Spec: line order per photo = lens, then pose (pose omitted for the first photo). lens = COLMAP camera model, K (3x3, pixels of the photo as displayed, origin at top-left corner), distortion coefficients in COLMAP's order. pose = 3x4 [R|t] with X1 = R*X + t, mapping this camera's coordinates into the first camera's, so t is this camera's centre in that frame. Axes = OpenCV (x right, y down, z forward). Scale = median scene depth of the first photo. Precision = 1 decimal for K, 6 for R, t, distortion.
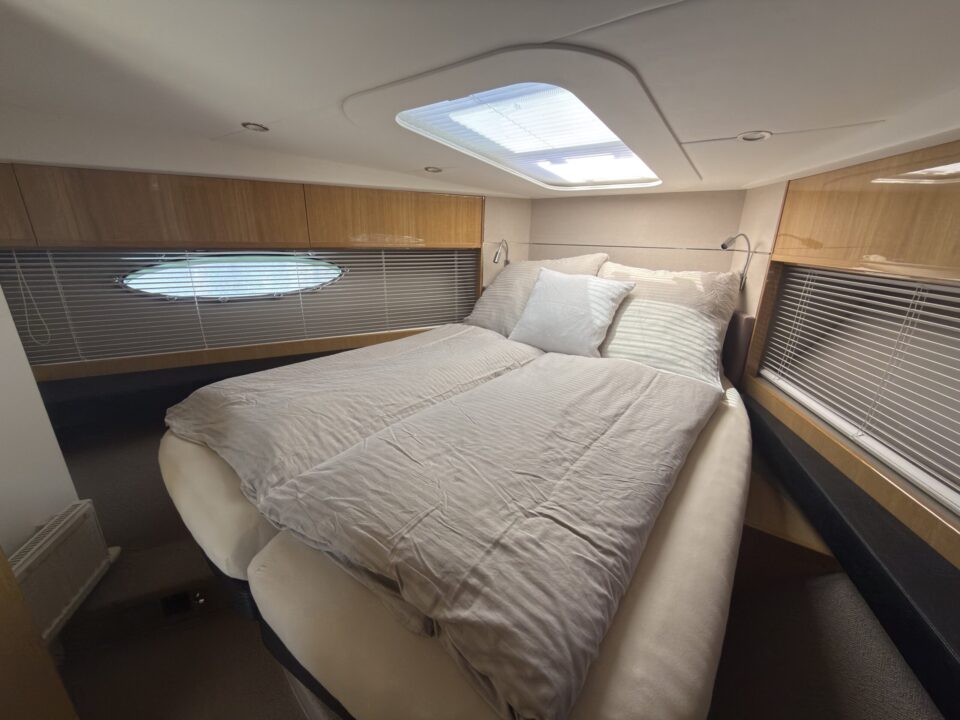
lens RADIAL K [[382.0, 0, 480.0], [0, 382.0, 360.0], [0, 0, 1]] dist [0.000383, -0.000054]
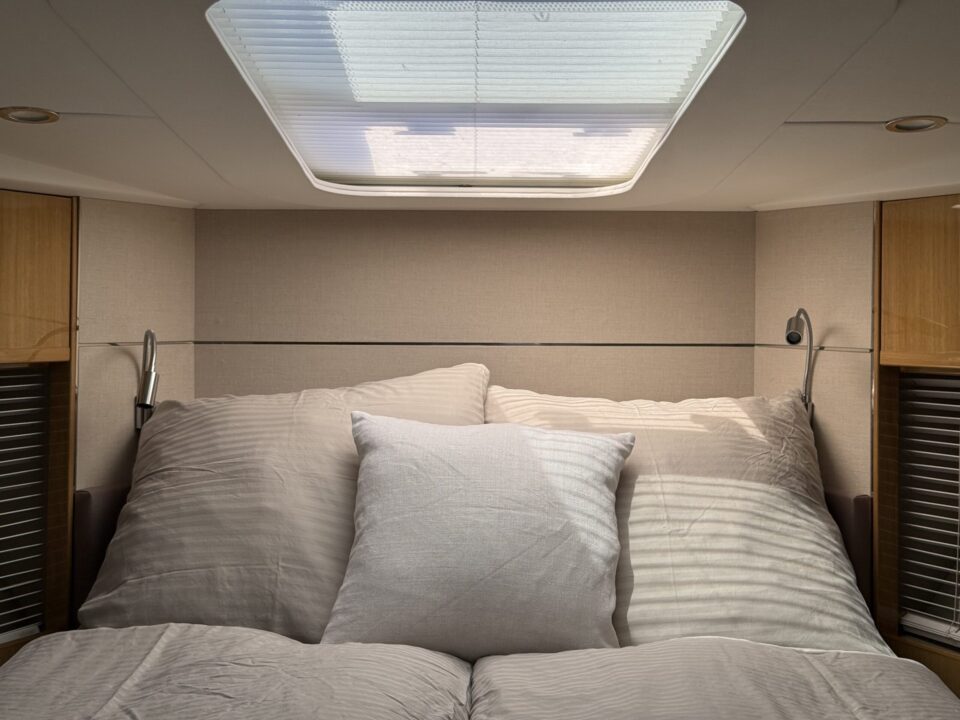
lens RADIAL K [[1347.6, 0, 480.0], [0, 1347.6, 360.0], [0, 0, 1]] dist [0.131653, -0.023433]
pose [[0.792910, -0.034480, 0.608362, -0.532793], [0.198082, 0.958758, -0.203831, -0.029467], [-0.576244, 0.282125, 0.767039, 0.035554]]
